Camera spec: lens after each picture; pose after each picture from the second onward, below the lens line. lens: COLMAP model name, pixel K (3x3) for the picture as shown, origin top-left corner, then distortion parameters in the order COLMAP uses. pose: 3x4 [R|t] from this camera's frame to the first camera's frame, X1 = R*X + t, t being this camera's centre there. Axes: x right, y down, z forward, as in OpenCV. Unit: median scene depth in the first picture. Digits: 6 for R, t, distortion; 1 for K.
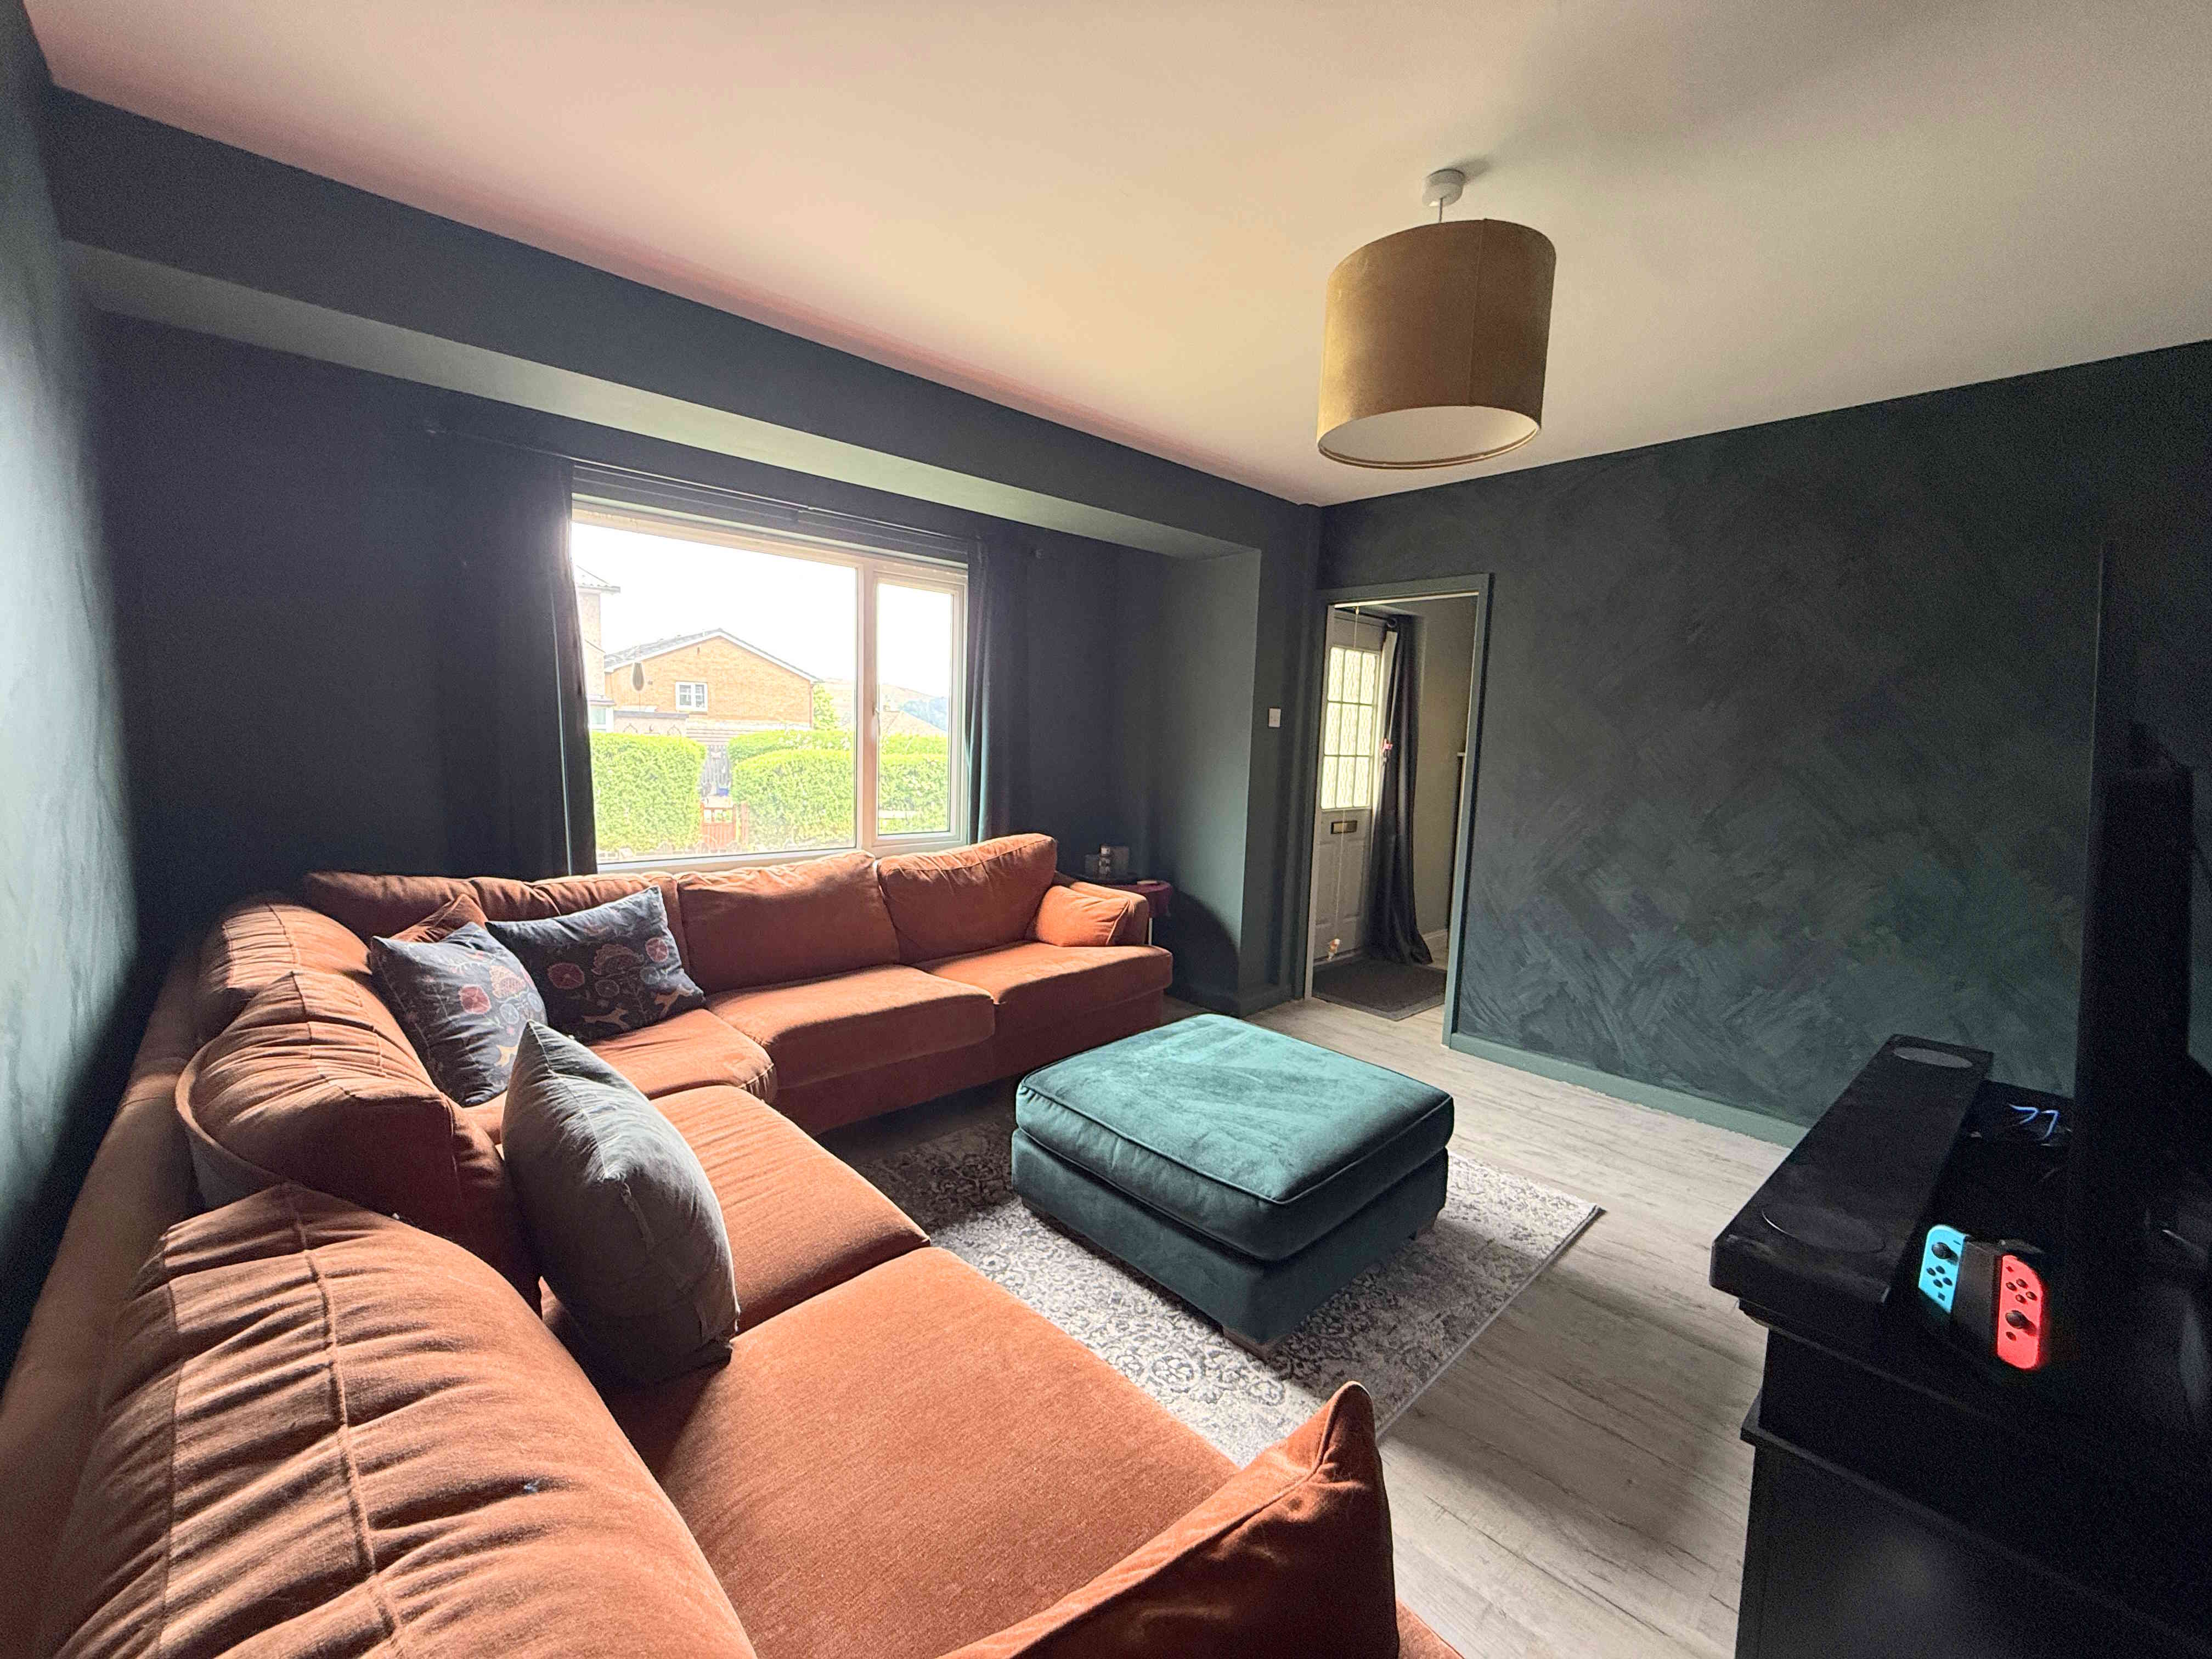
lens RADIAL K [[875.5, 0, 1100.9], [0, 875.5, 823.9], [0, 0, 1]] dist [-0.000438, -0.000263]
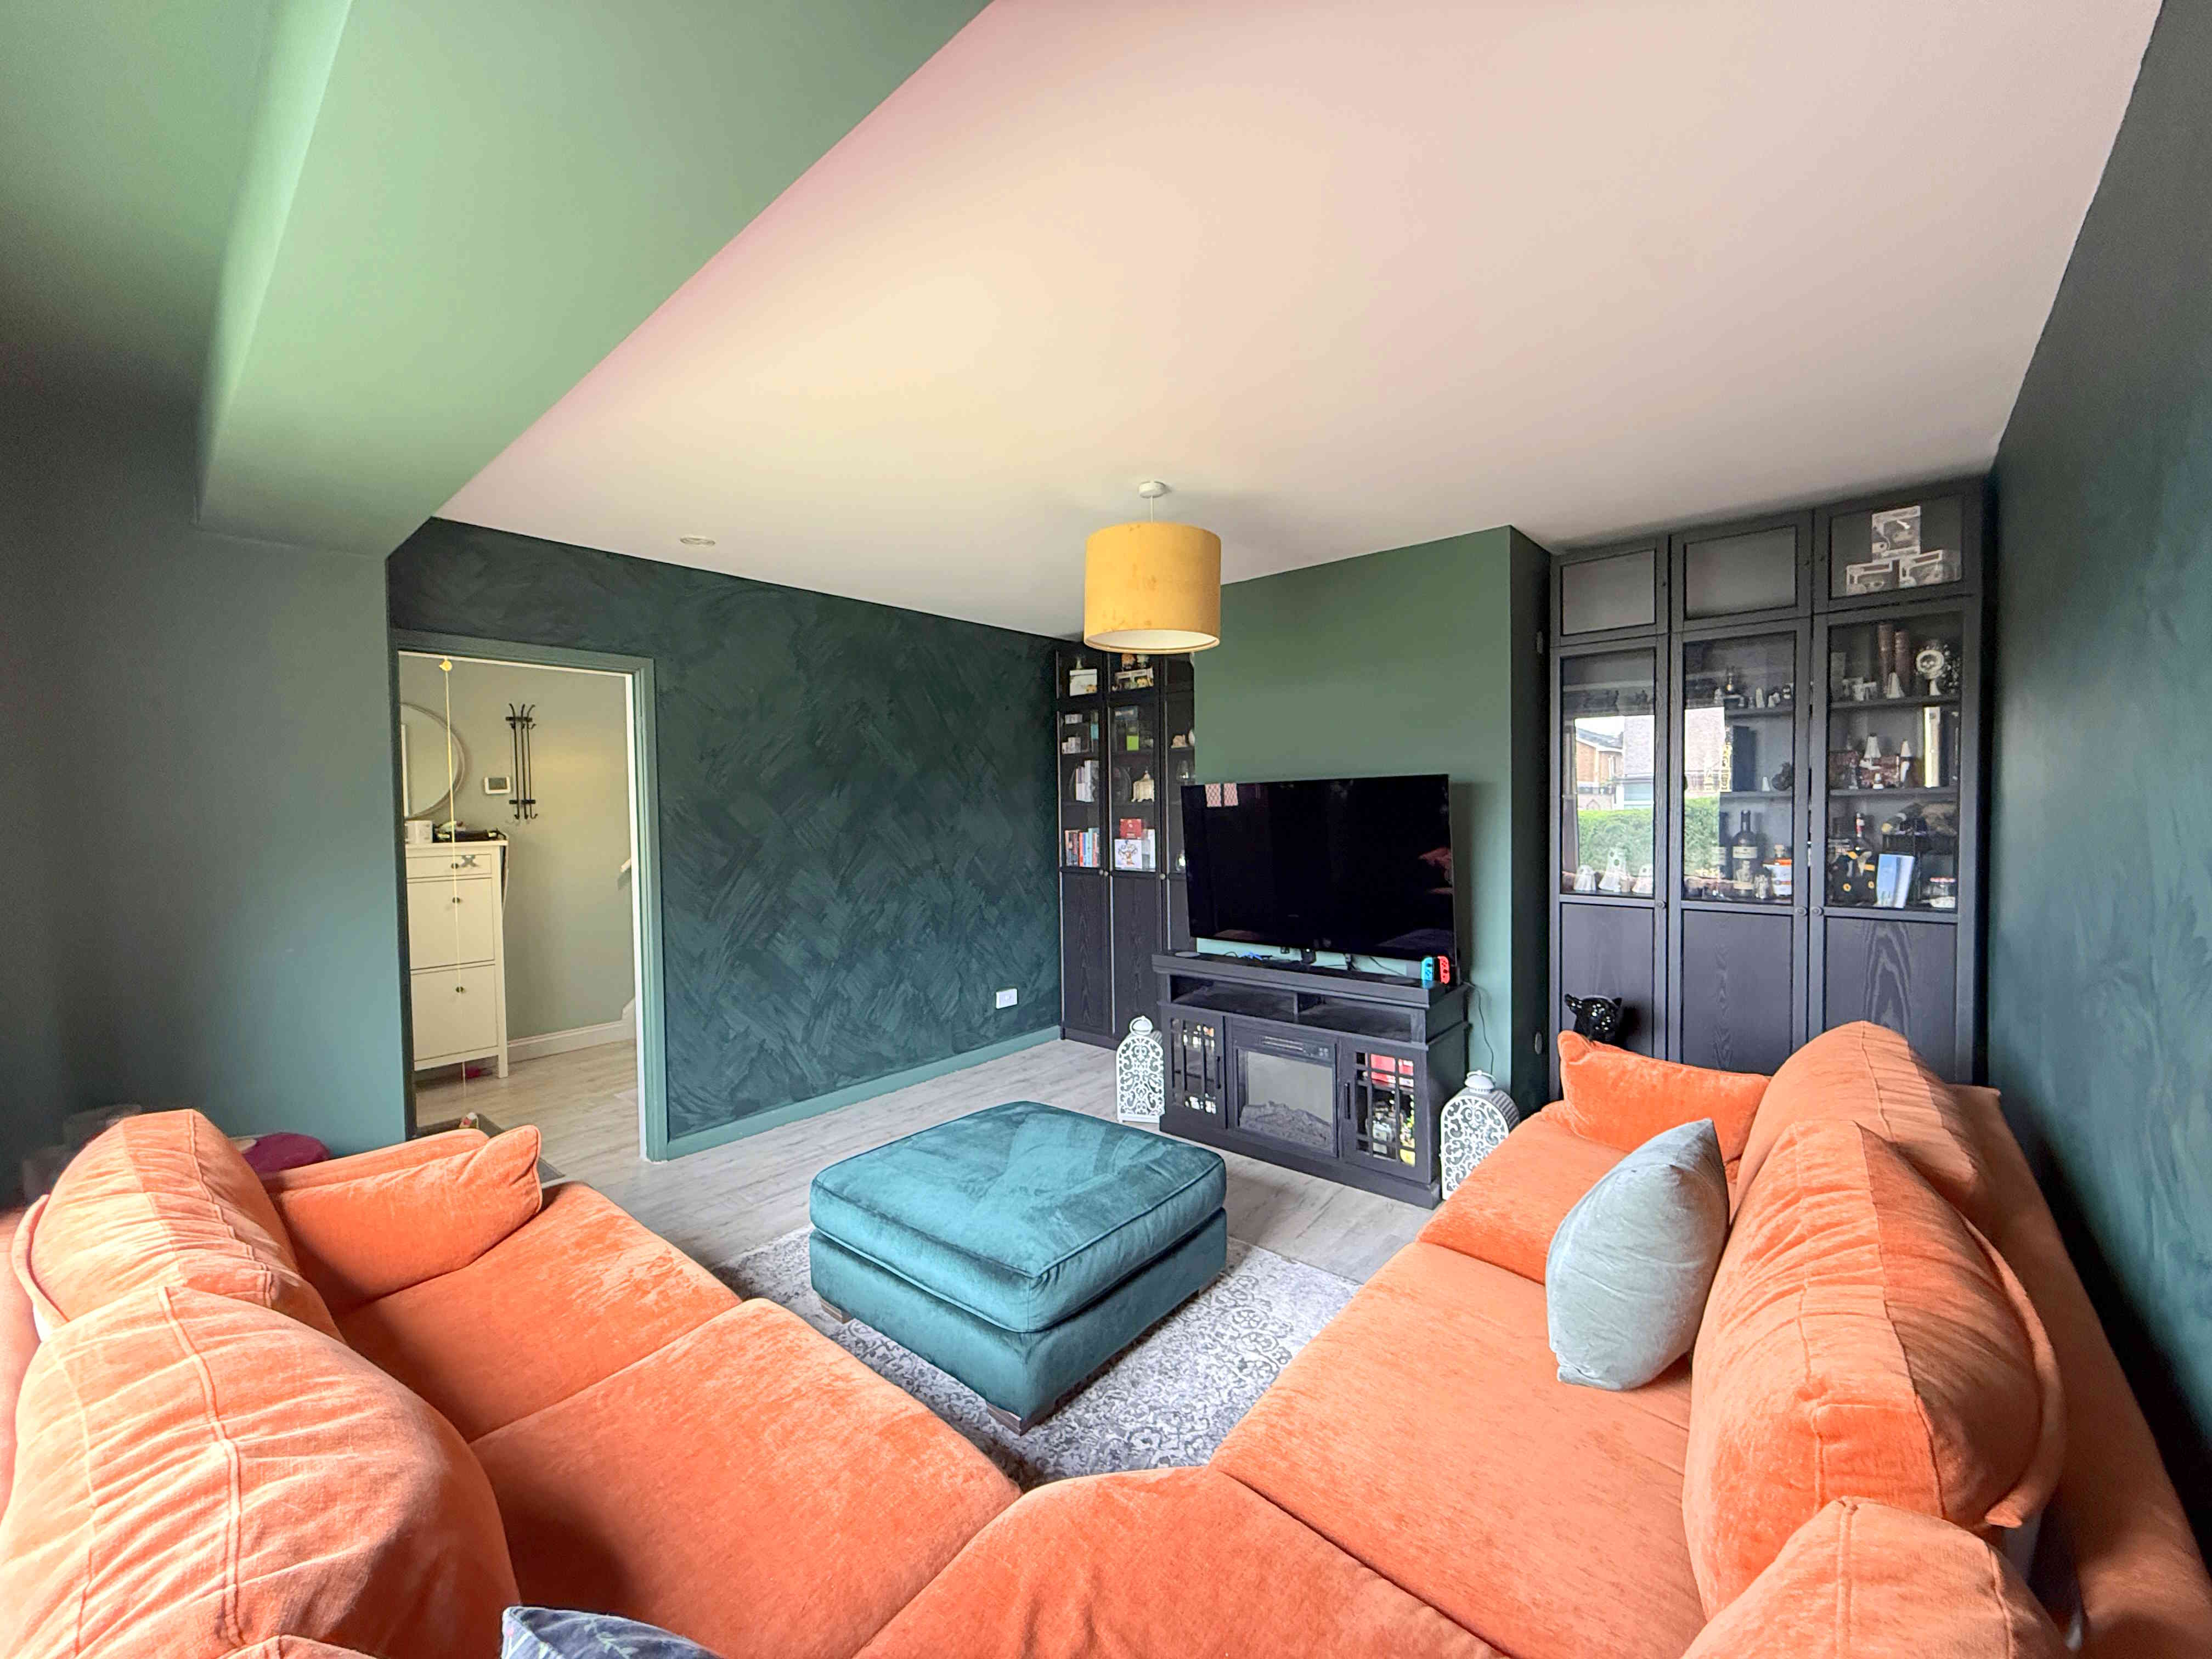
lens RADIAL K [[875.5, 0, 1101.0], [0, 875.5, 826.6], [0, 0, 1]] dist [-0.000438, -0.000263]
pose [[-0.104642, -0.059789, 0.992711, -0.640172], [0.113363, 0.990968, 0.071633, -0.127743], [-0.988028, 0.120033, -0.096919, 0.691359]]
